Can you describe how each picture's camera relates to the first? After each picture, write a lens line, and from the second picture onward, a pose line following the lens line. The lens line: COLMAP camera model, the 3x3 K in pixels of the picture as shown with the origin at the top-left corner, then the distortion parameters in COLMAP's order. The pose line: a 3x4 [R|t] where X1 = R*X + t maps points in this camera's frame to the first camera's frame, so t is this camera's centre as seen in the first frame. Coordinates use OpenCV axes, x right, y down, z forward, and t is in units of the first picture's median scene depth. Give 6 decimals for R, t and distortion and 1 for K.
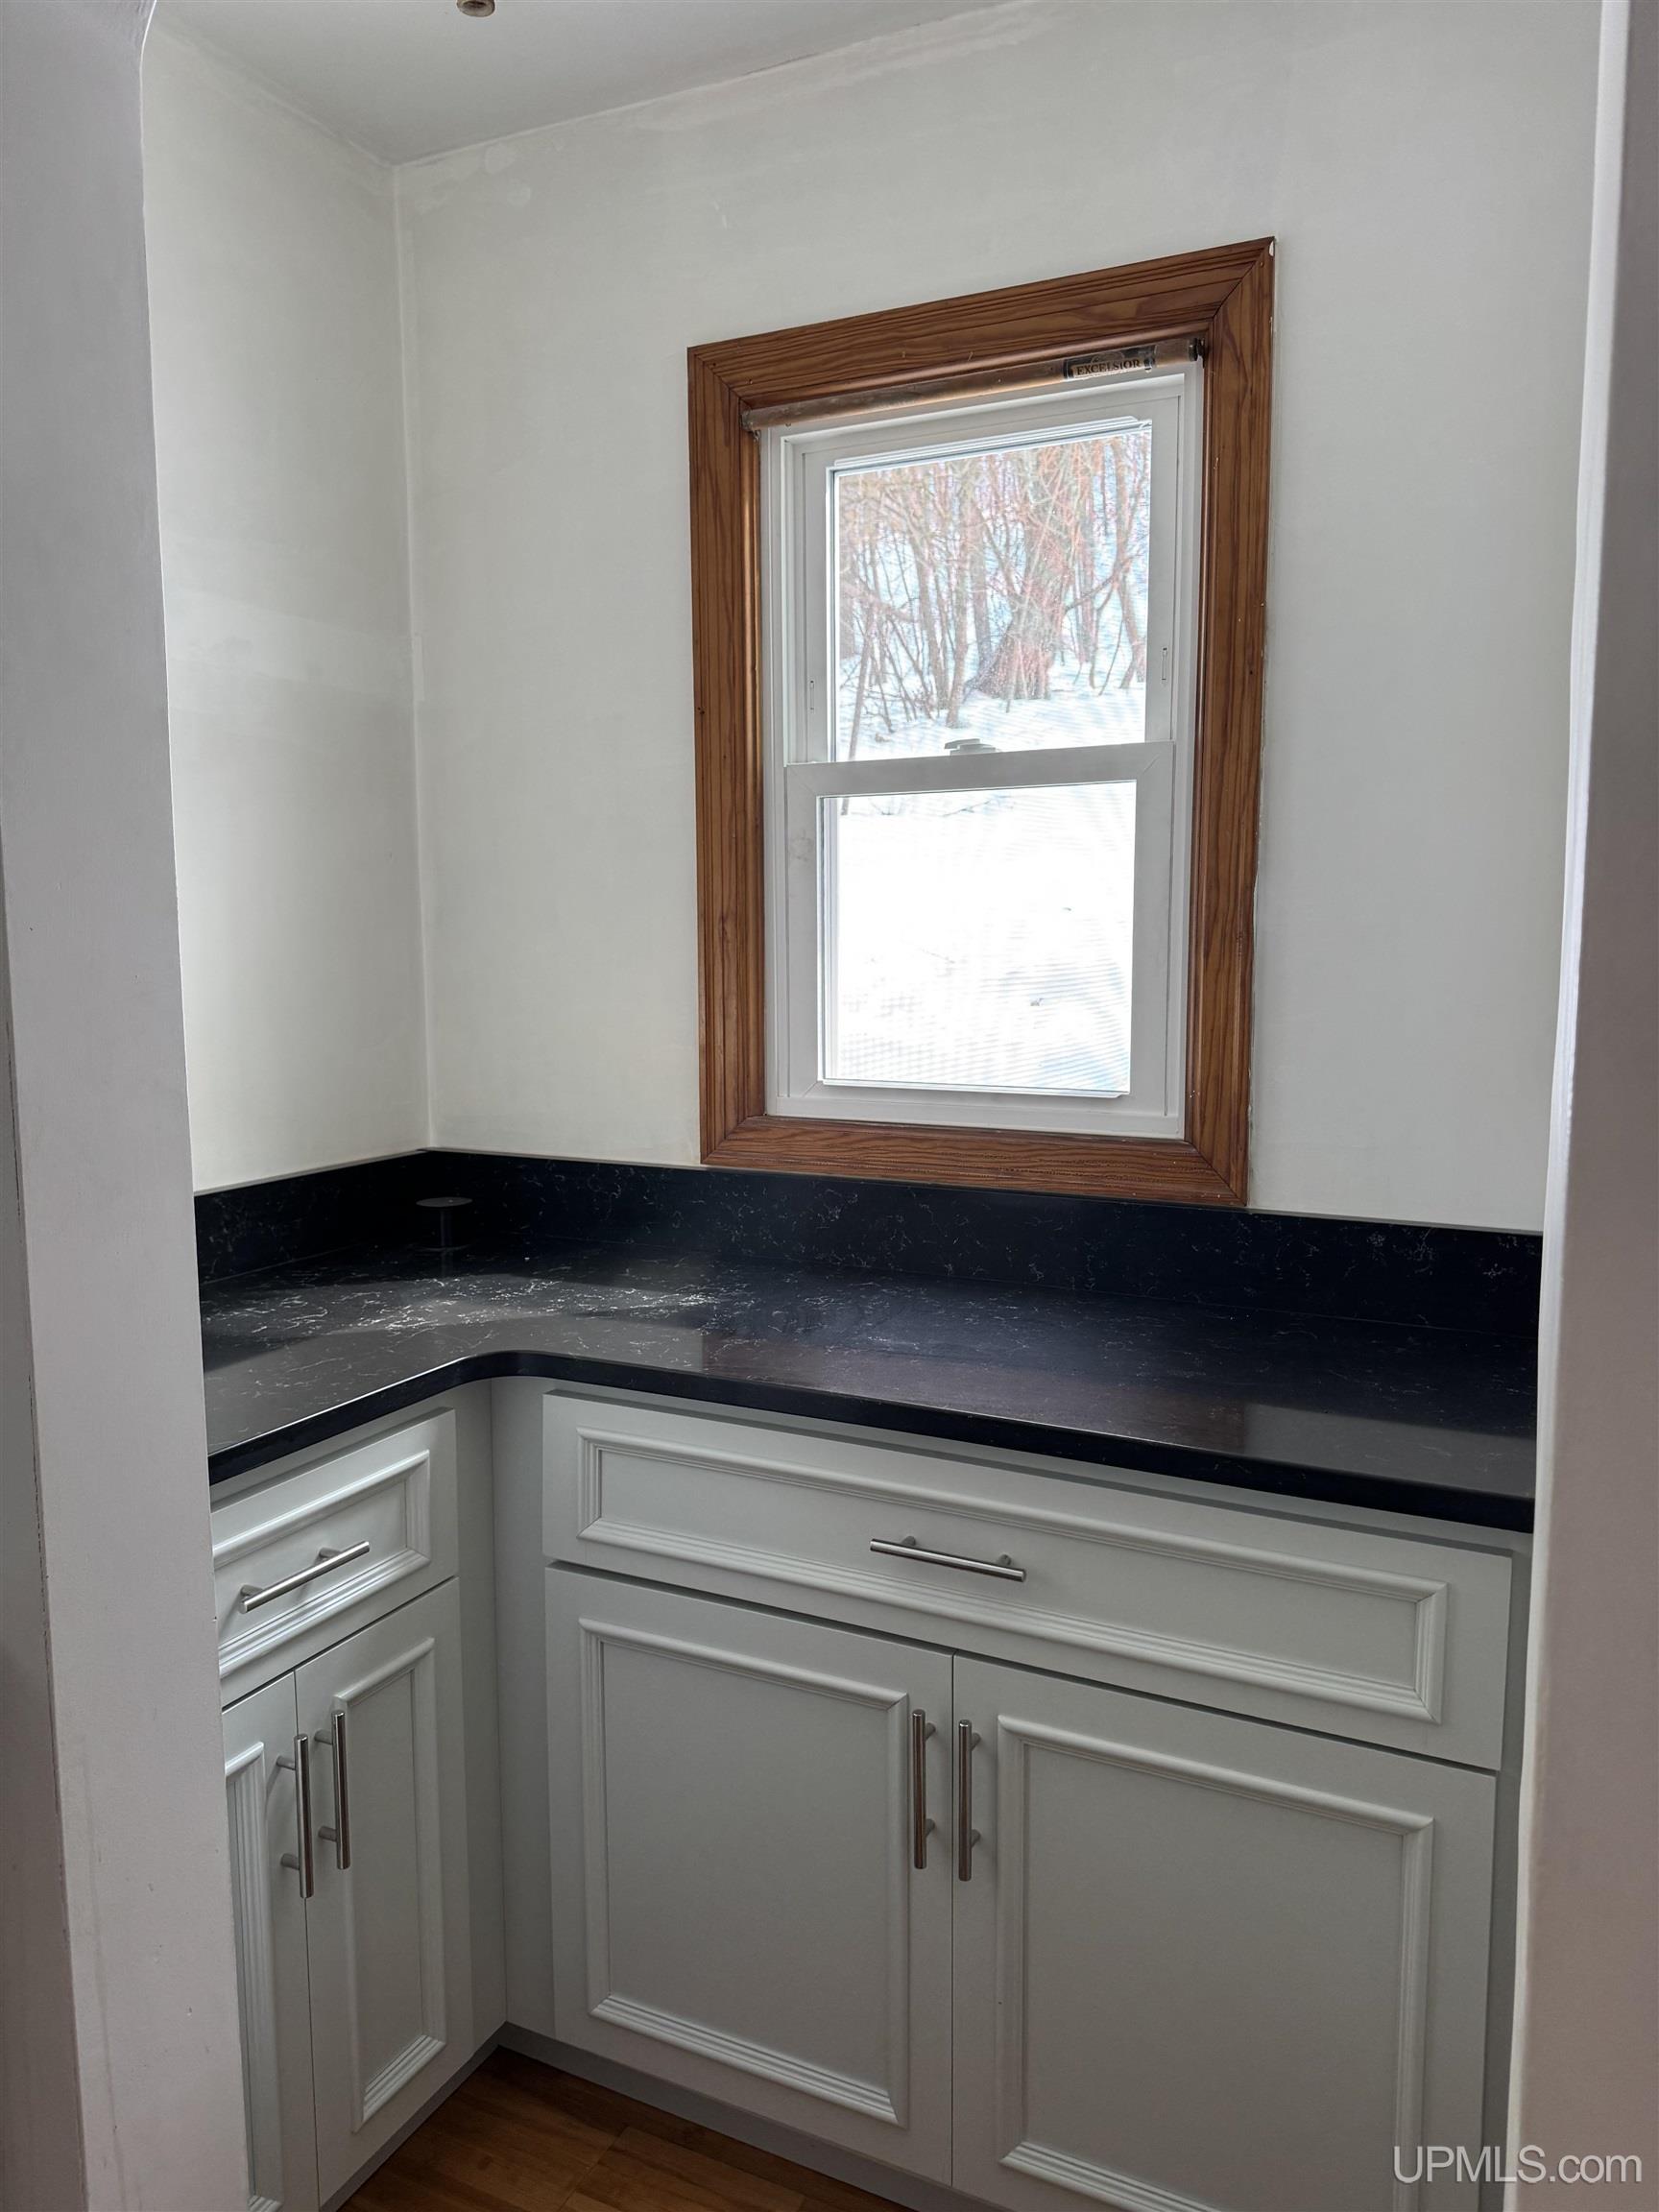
lens RADIAL K [[1542.9, 0, 828.9], [0, 1542.9, 1105.0], [0, 0, 1]] dist [-0.001447, -0.000936]
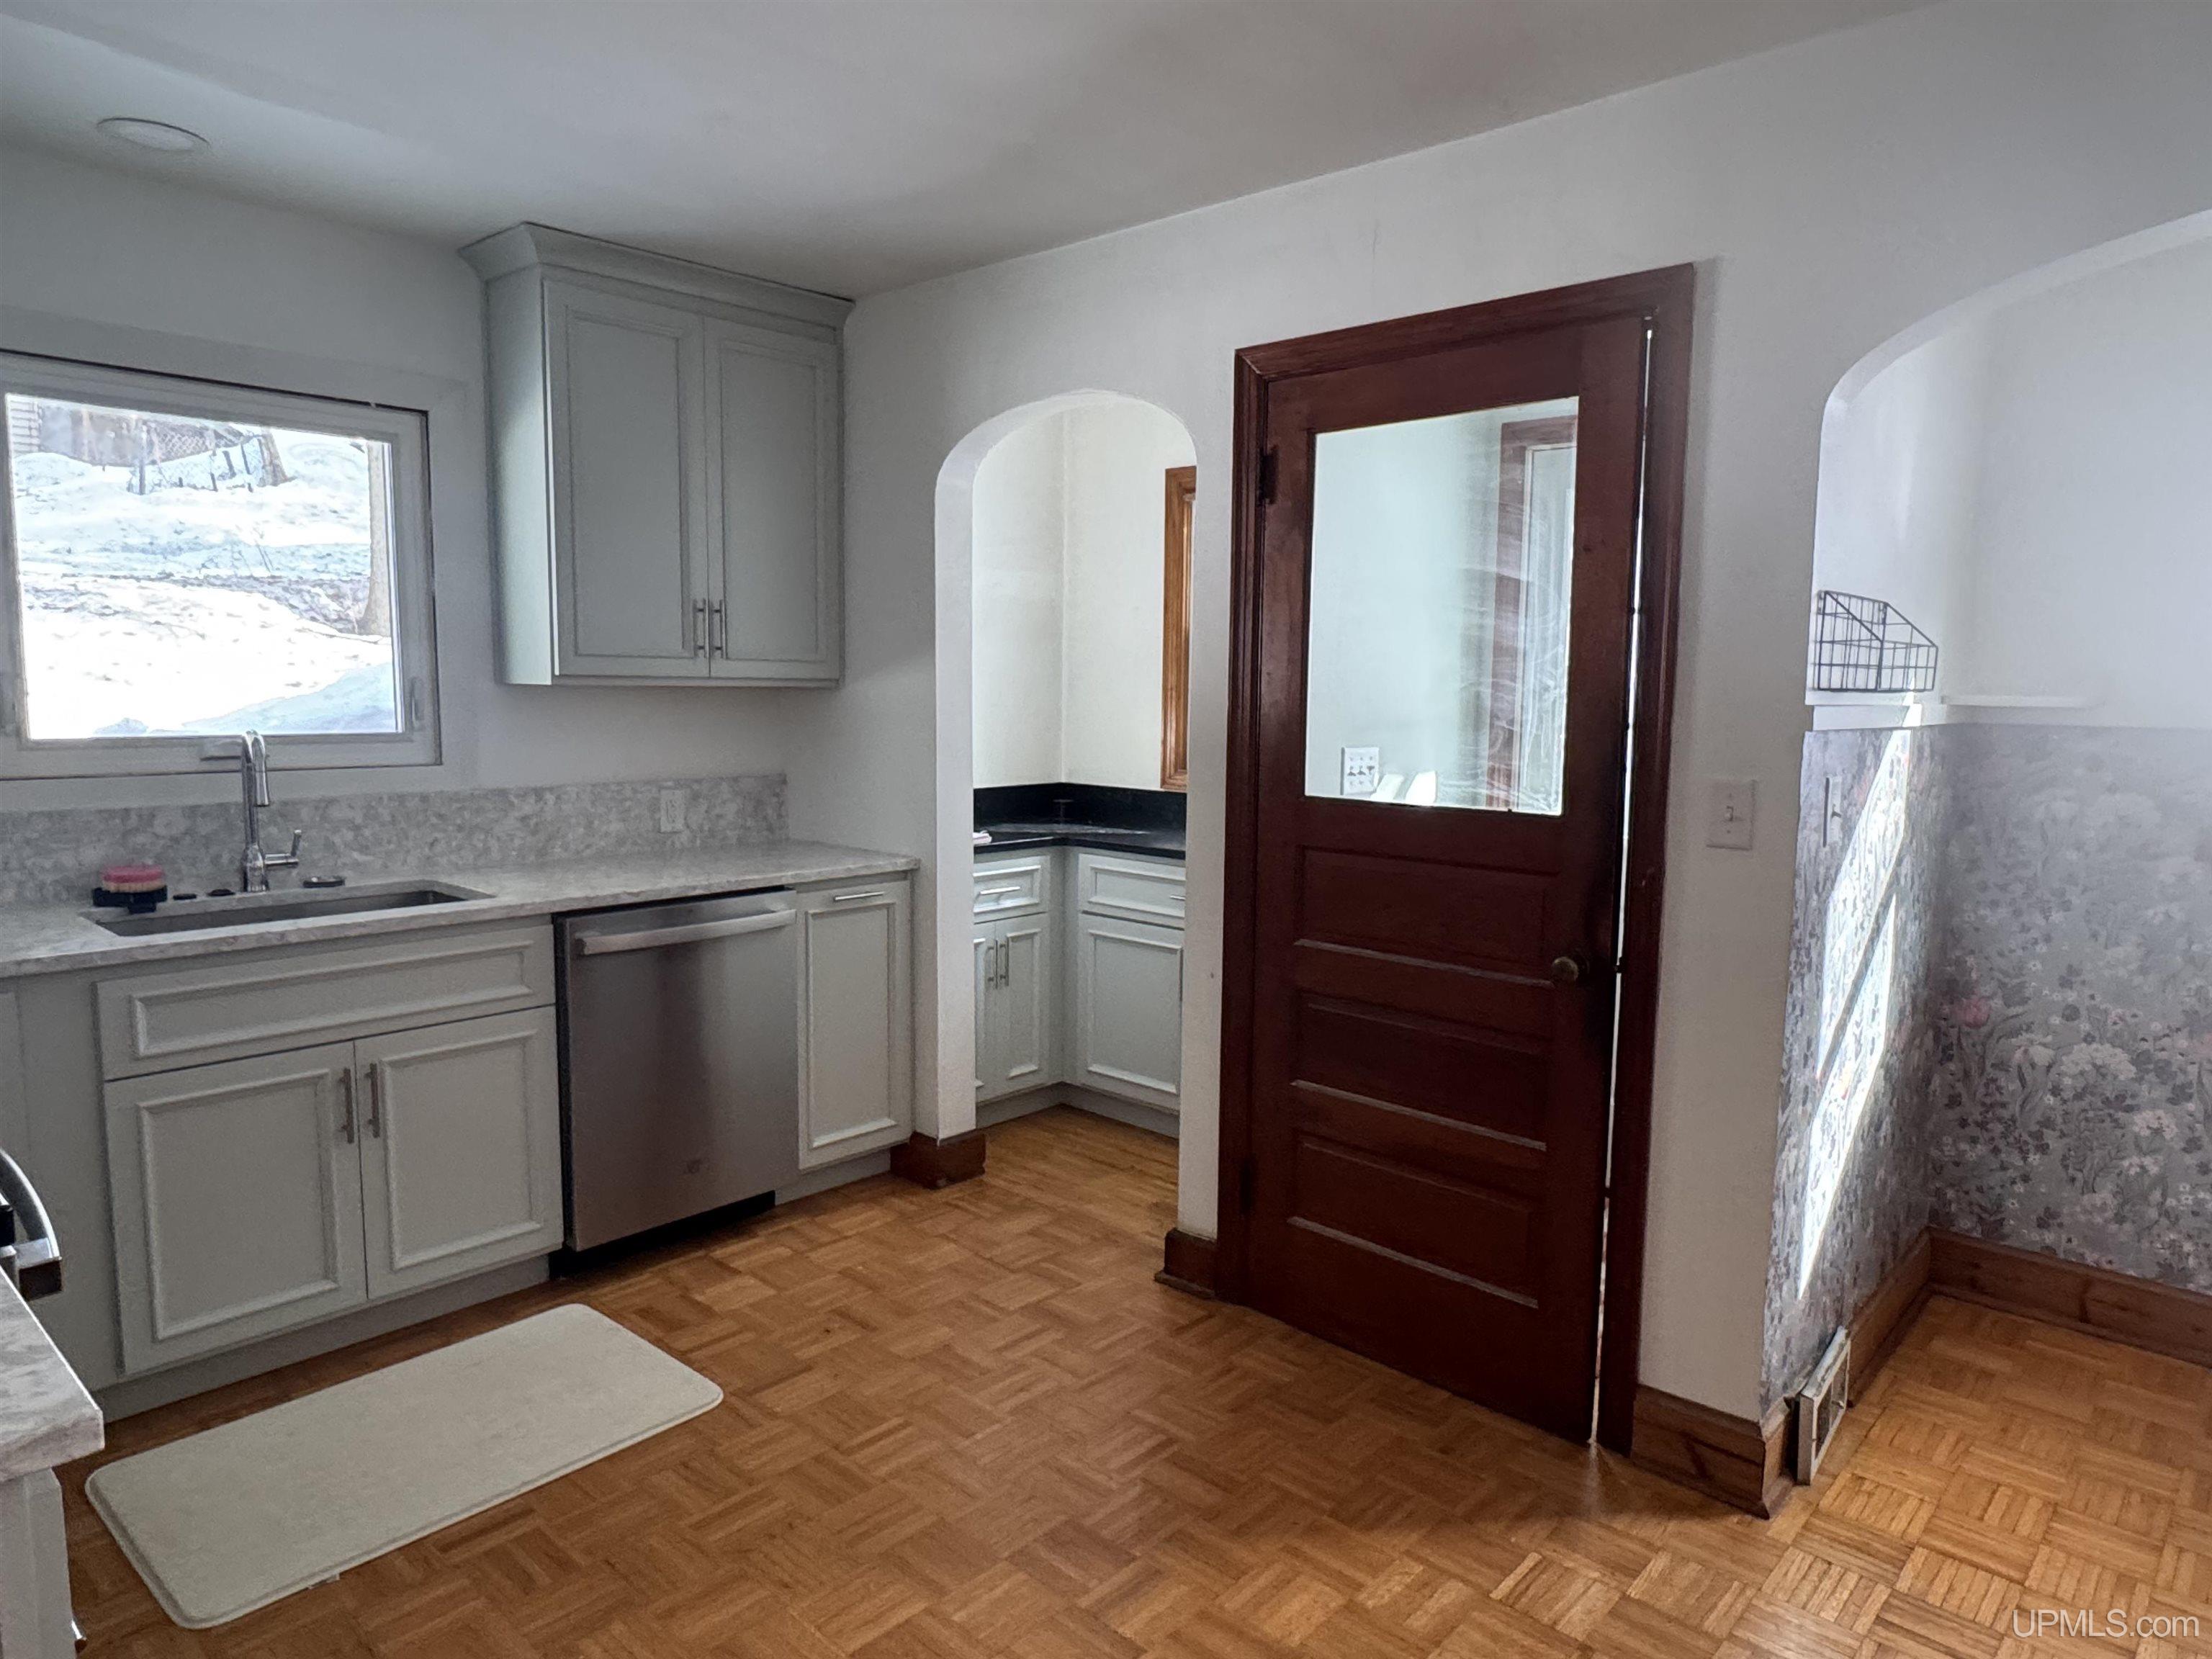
lens RADIAL K [[1399.4, 0, 1112.0], [0, 1399.4, 834.7], [0, 0, 1]] dist [-0.001210, 0.006011]
pose [[0.957002, 0.044354, -0.286670, 0.661765], [-0.043834, 0.999005, 0.008236, 0.130705], [0.286750, 0.004684, 0.957994, -1.600956]]
